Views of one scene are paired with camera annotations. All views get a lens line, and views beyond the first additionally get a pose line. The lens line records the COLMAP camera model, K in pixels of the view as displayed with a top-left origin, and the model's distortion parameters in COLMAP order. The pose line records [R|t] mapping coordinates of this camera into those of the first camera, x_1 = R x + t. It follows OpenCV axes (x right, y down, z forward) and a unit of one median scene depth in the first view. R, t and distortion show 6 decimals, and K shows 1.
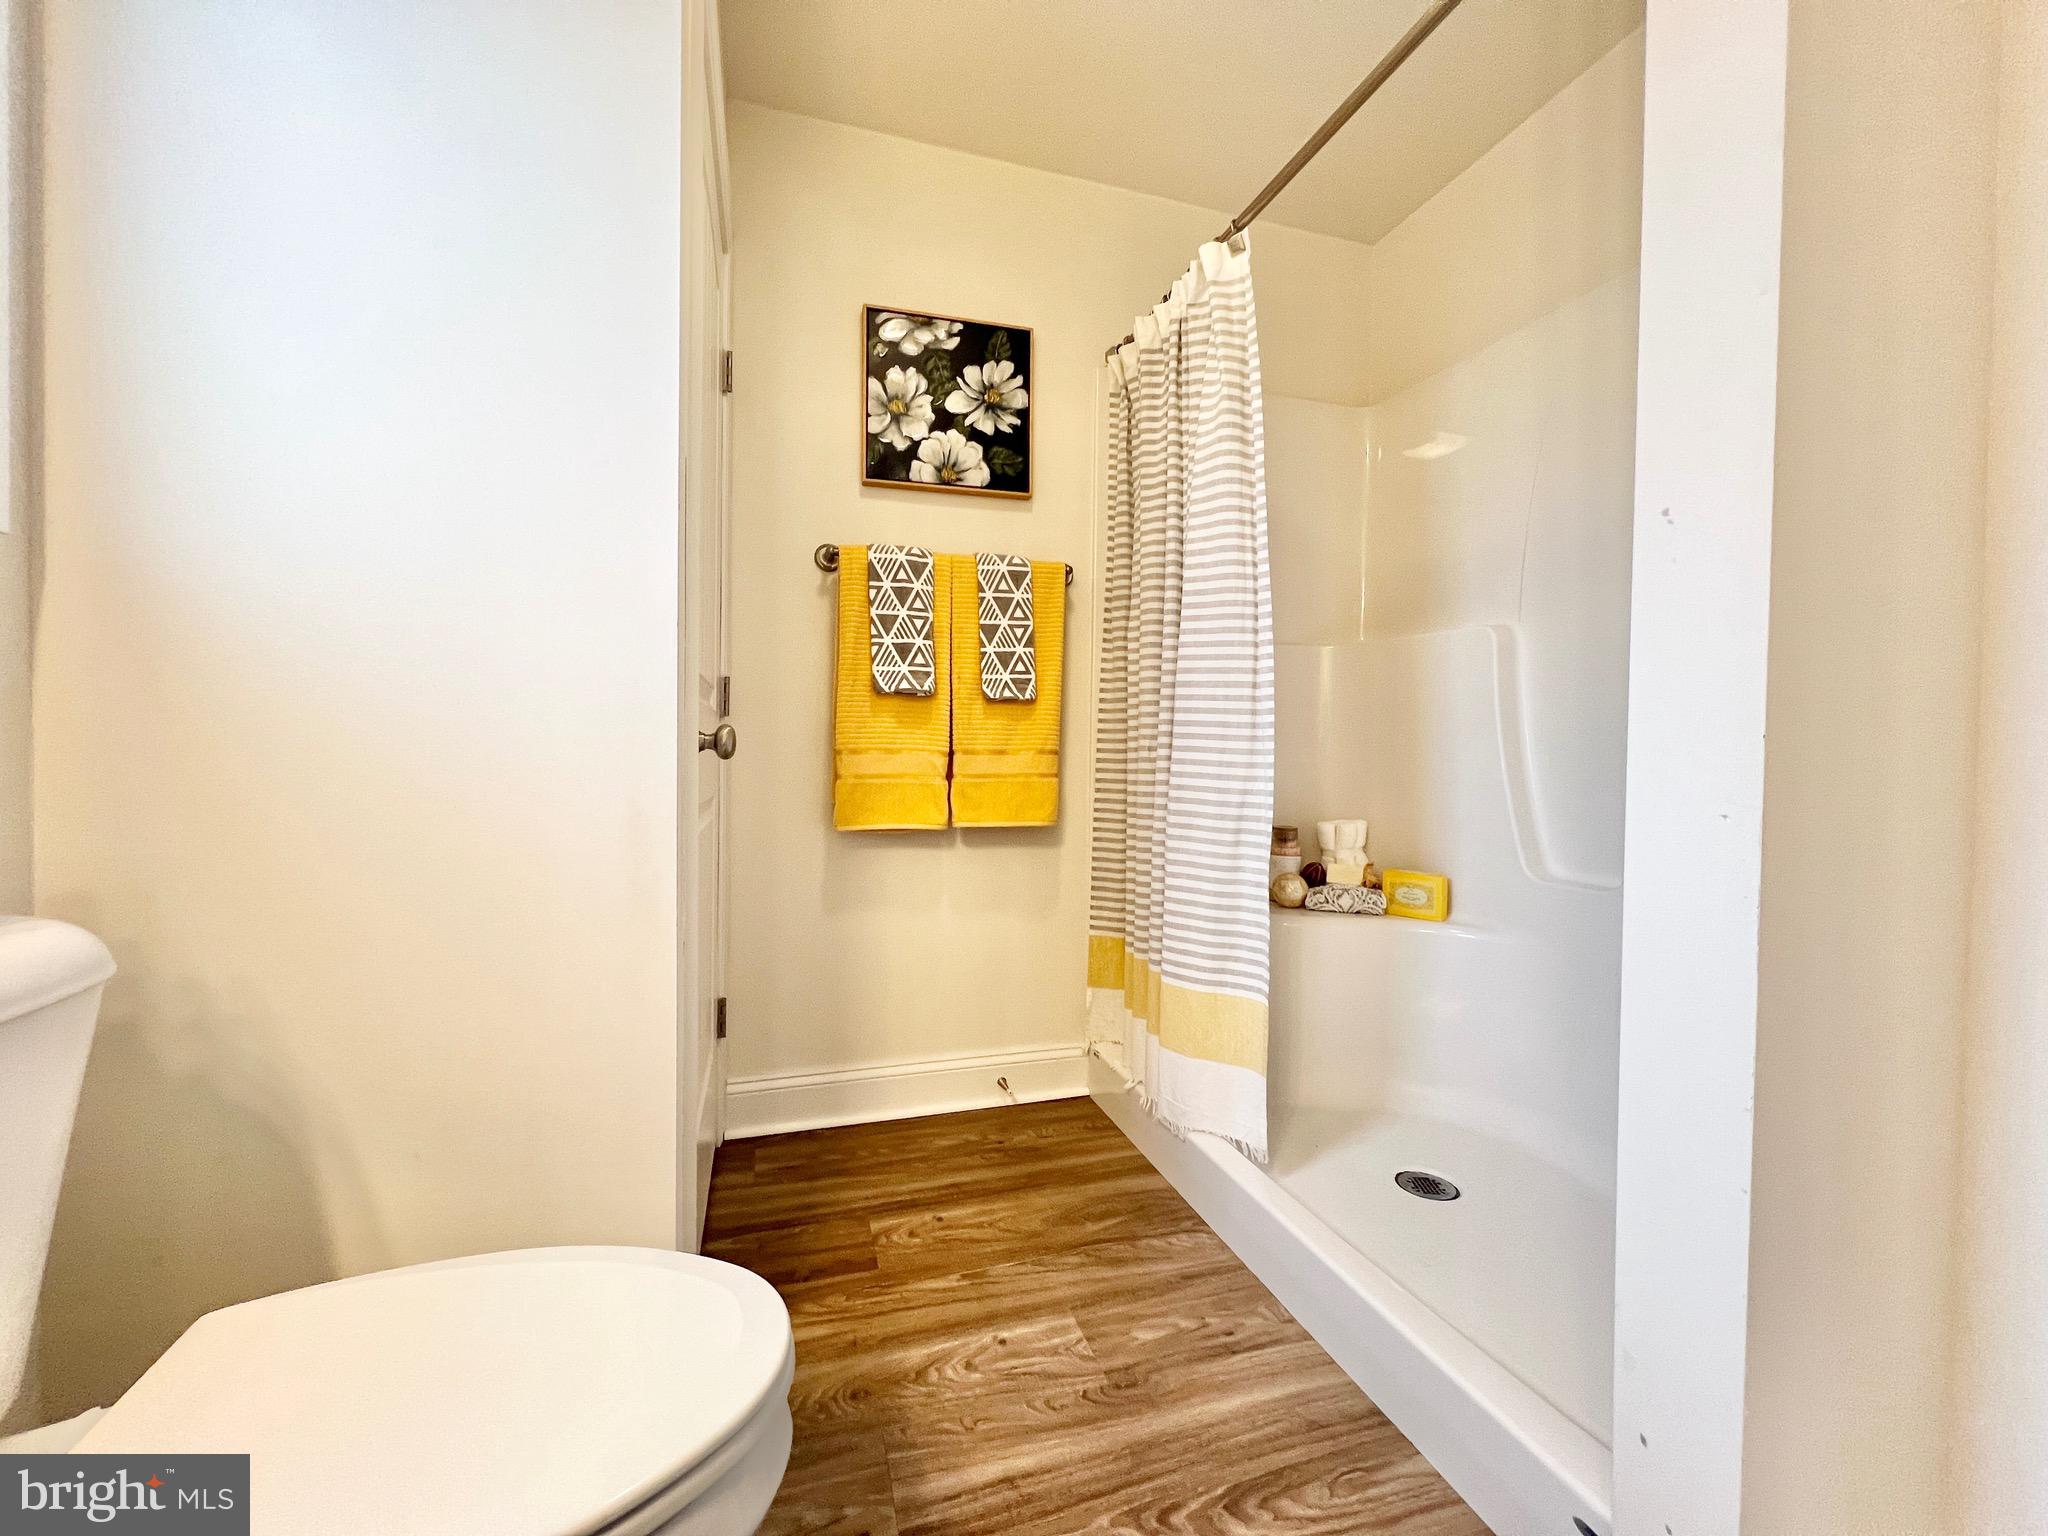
lens RADIAL K [[819.0, 0, 1020.0], [0, 819.0, 765.2], [0, 0, 1]] dist [-0.001522, 0.000570]
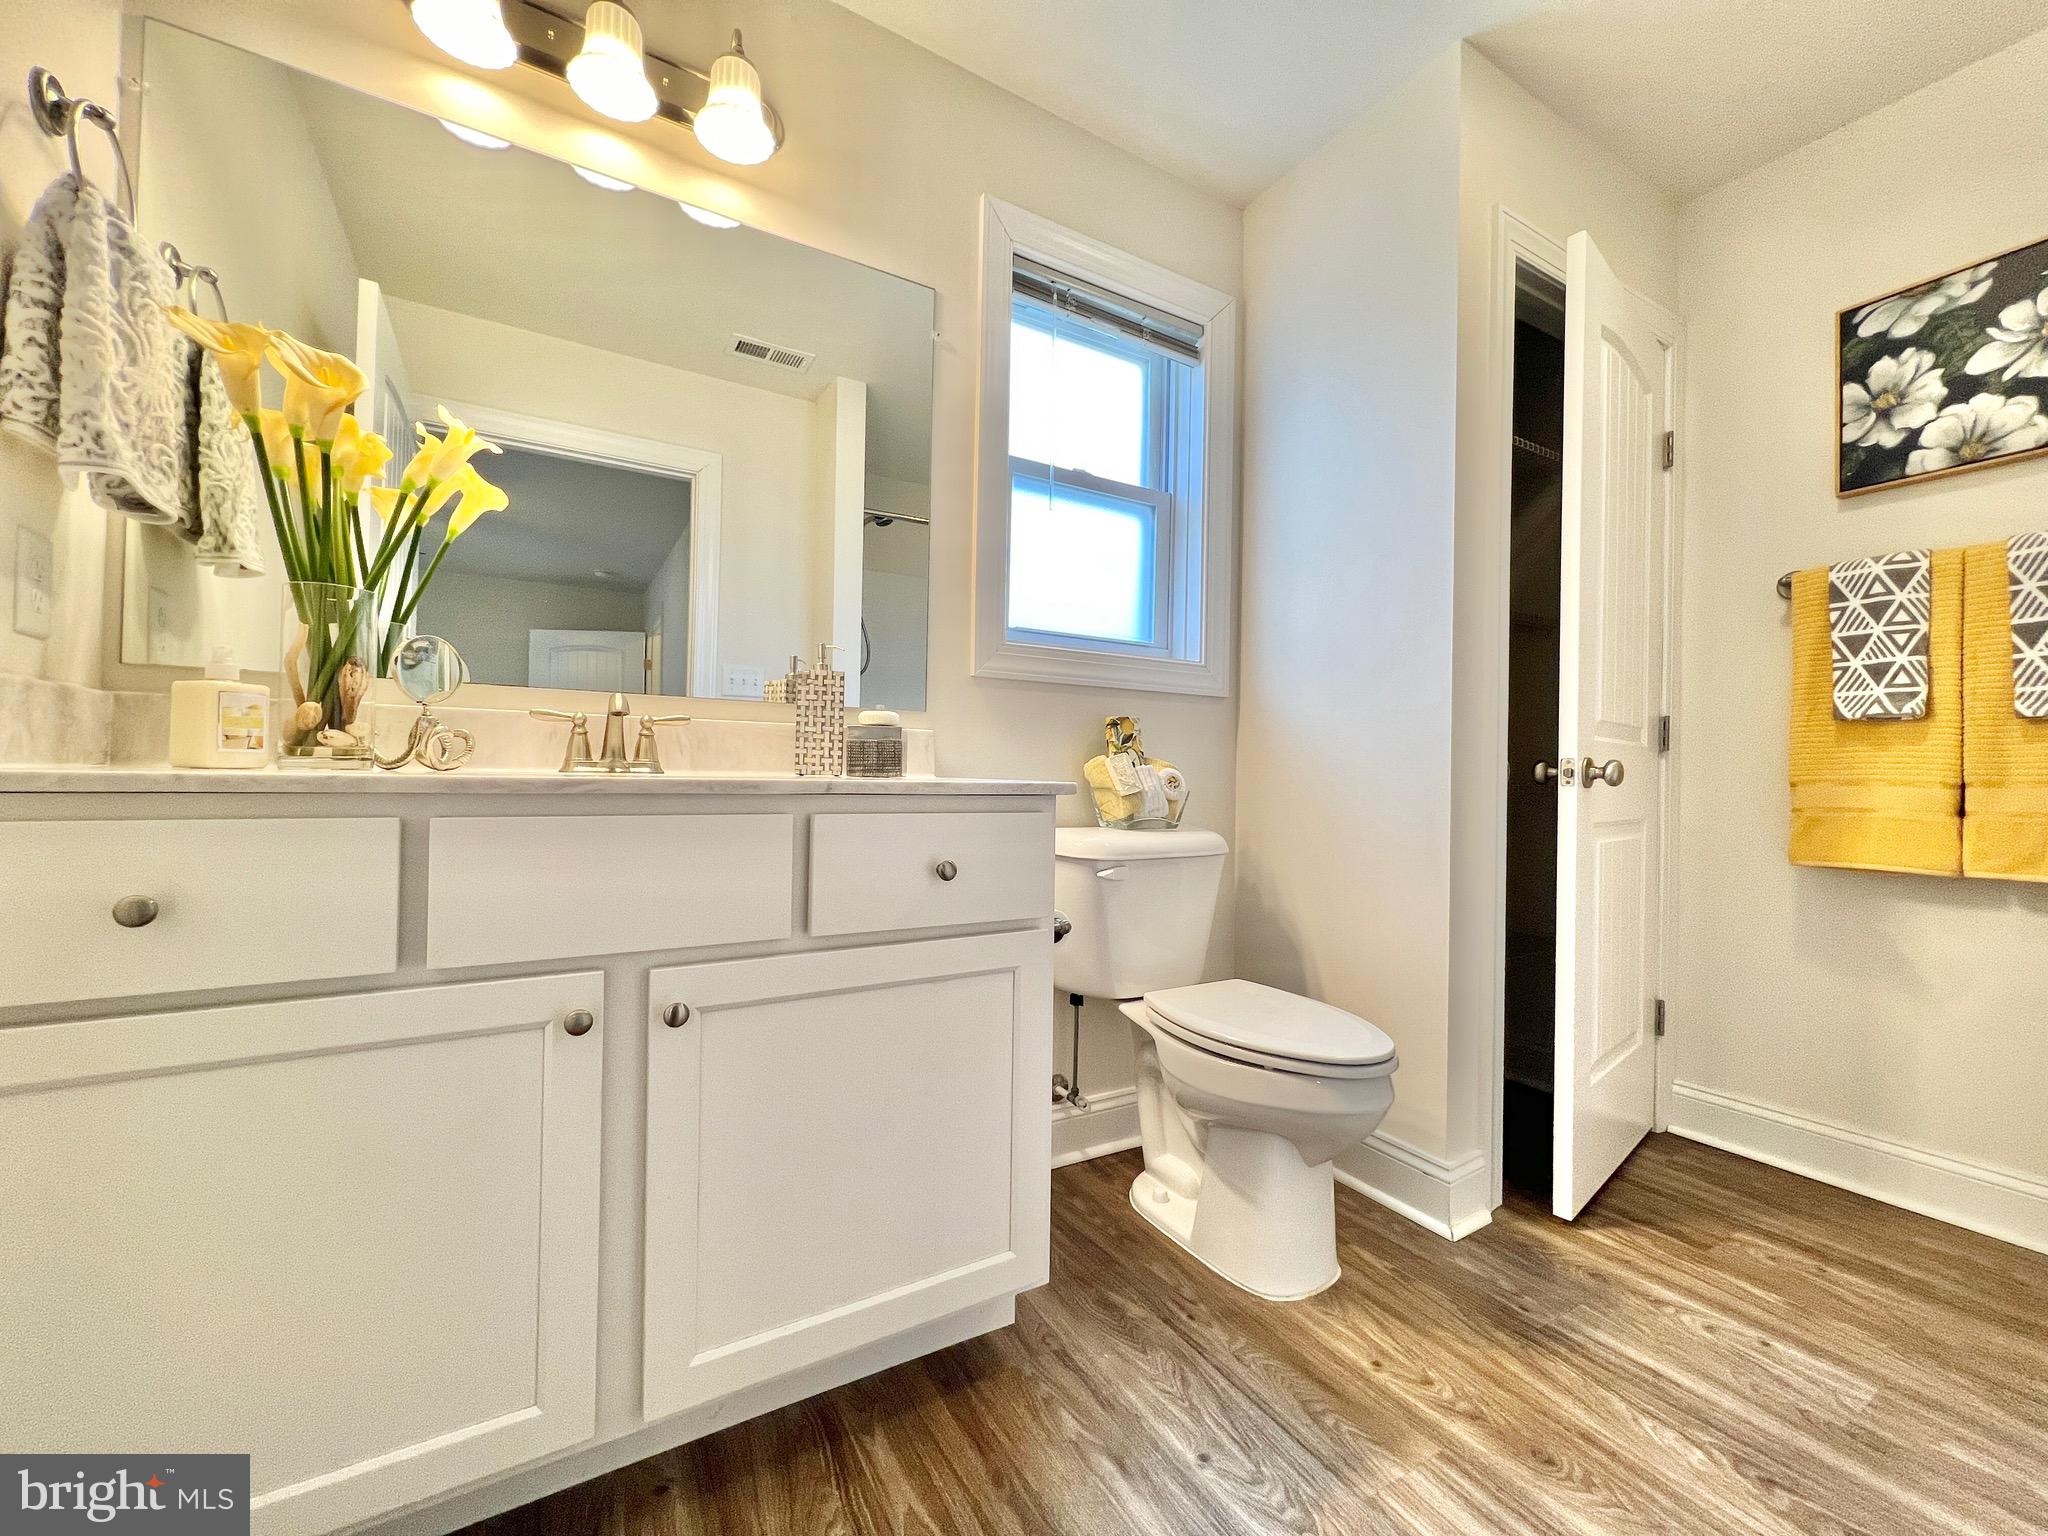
lens RADIAL K [[819.0, 0, 1020.0], [0, 819.0, 765.2], [0, 0, 1]] dist [-0.001522, 0.000570]
pose [[0.229280, -0.017201, -0.973208, 0.512394], [-0.027080, 0.999344, -0.024043, 0.010363], [0.972984, 0.031867, 0.228664, -0.123017]]
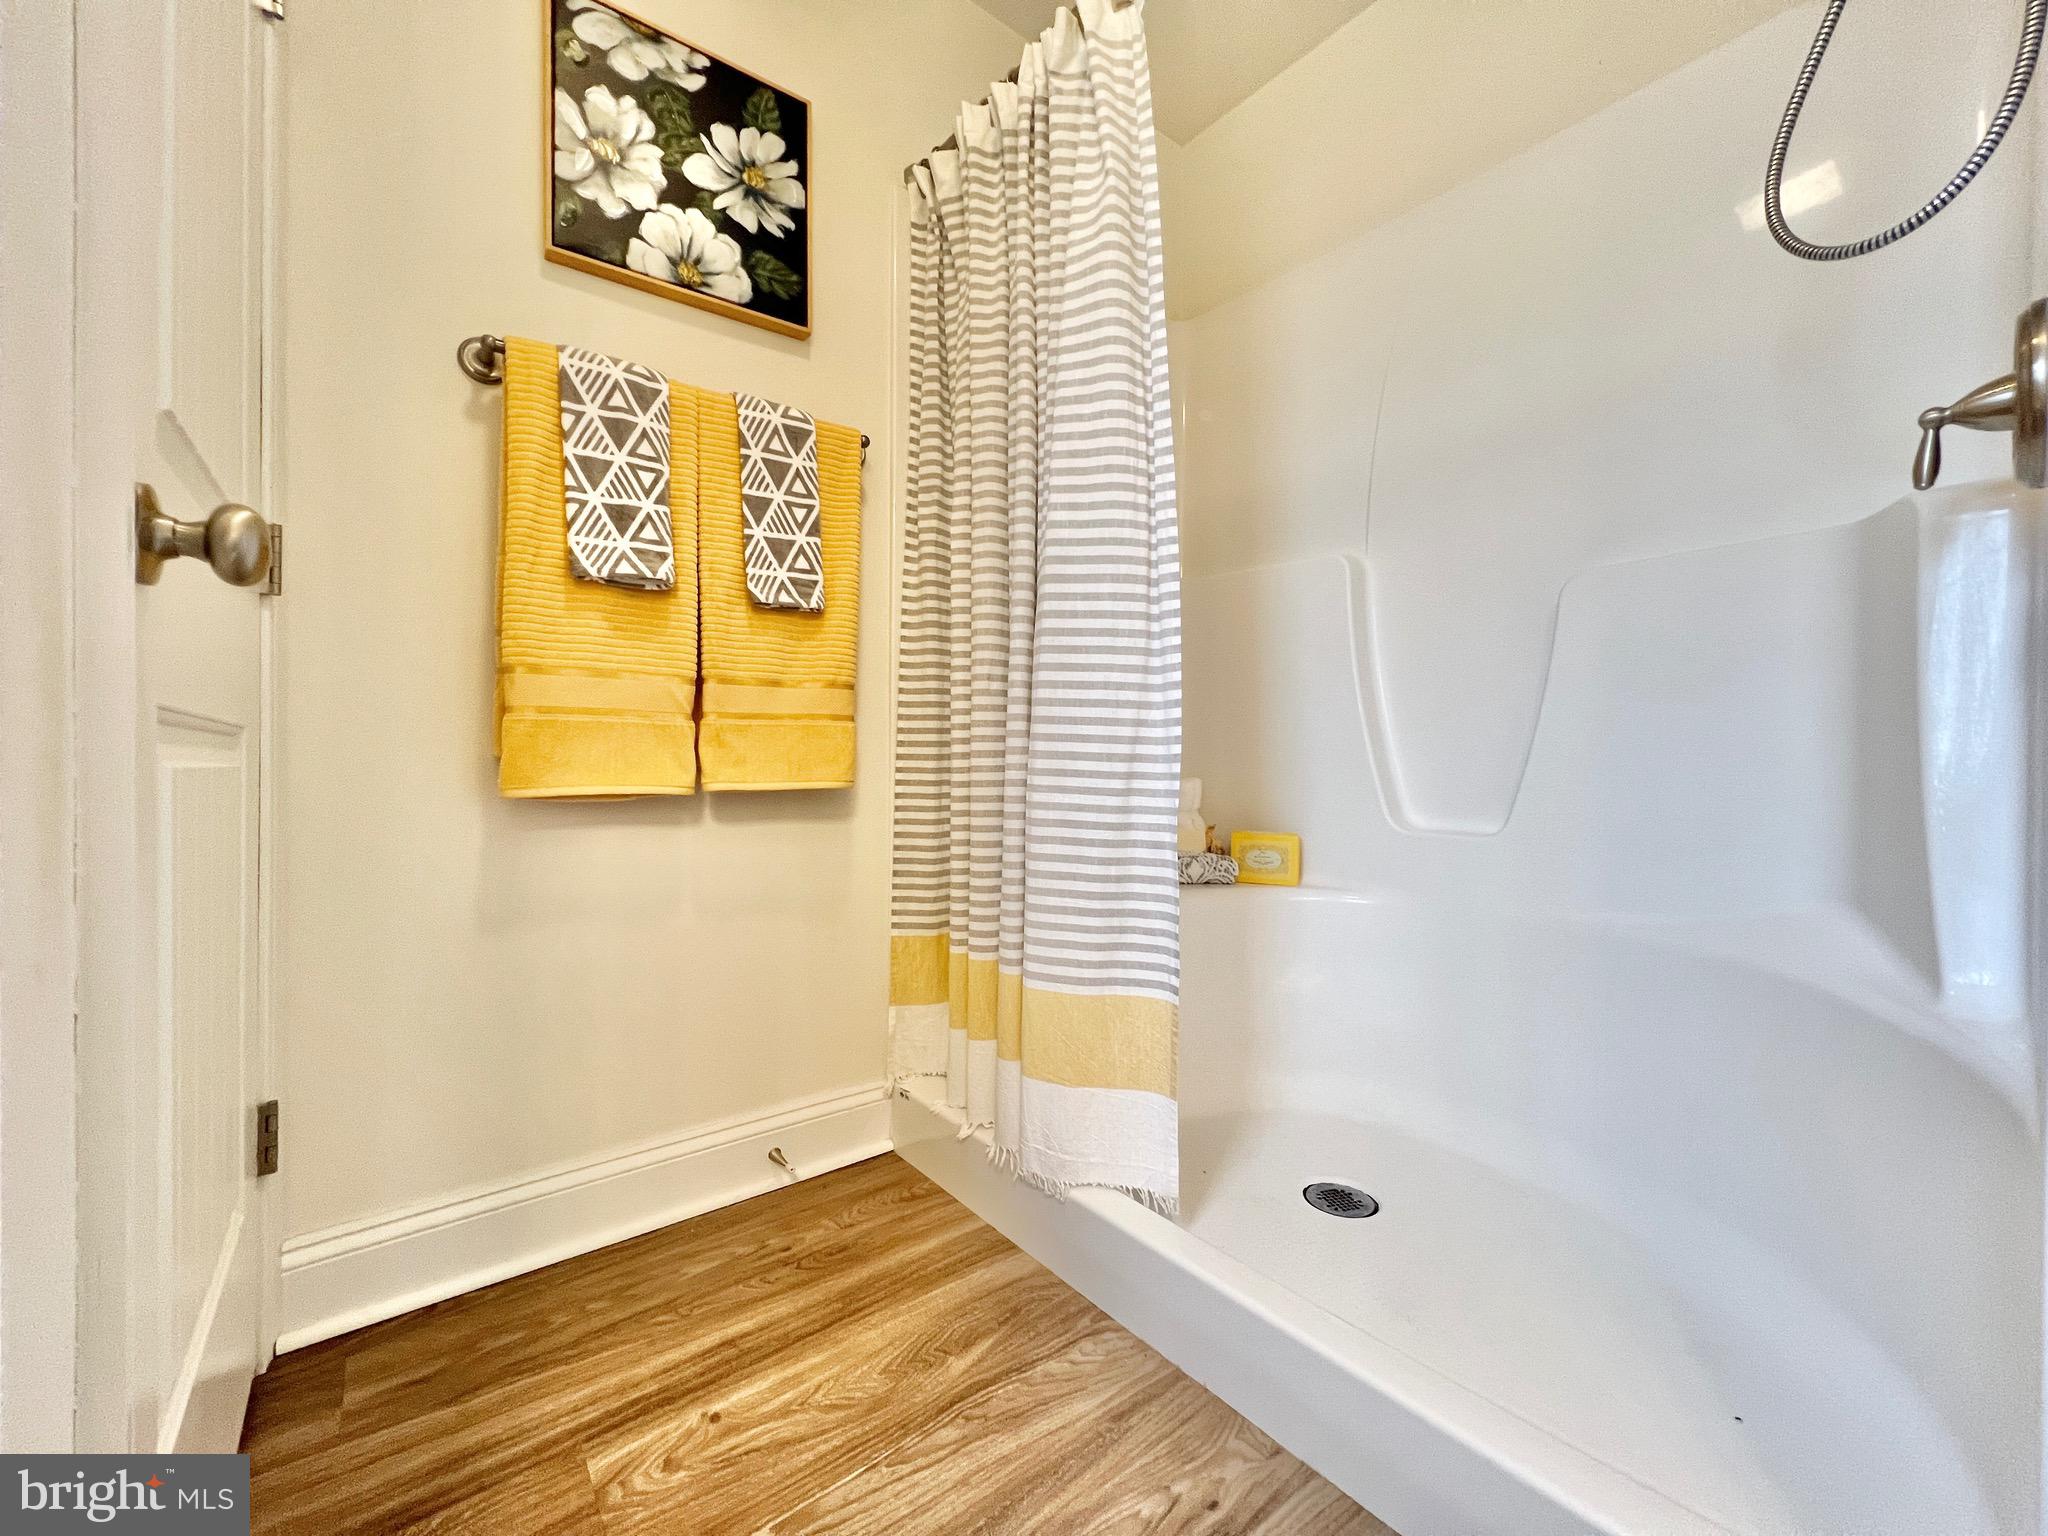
lens RADIAL K [[819.0, 0, 1020.0], [0, 819.0, 765.2], [0, 0, 1]] dist [-0.001522, 0.000570]
pose [[0.933152, -0.008892, 0.359373, -0.082086], [0.012143, 0.999903, -0.006790, 0.063548], [-0.359278, 0.010700, 0.933169, 0.283587]]
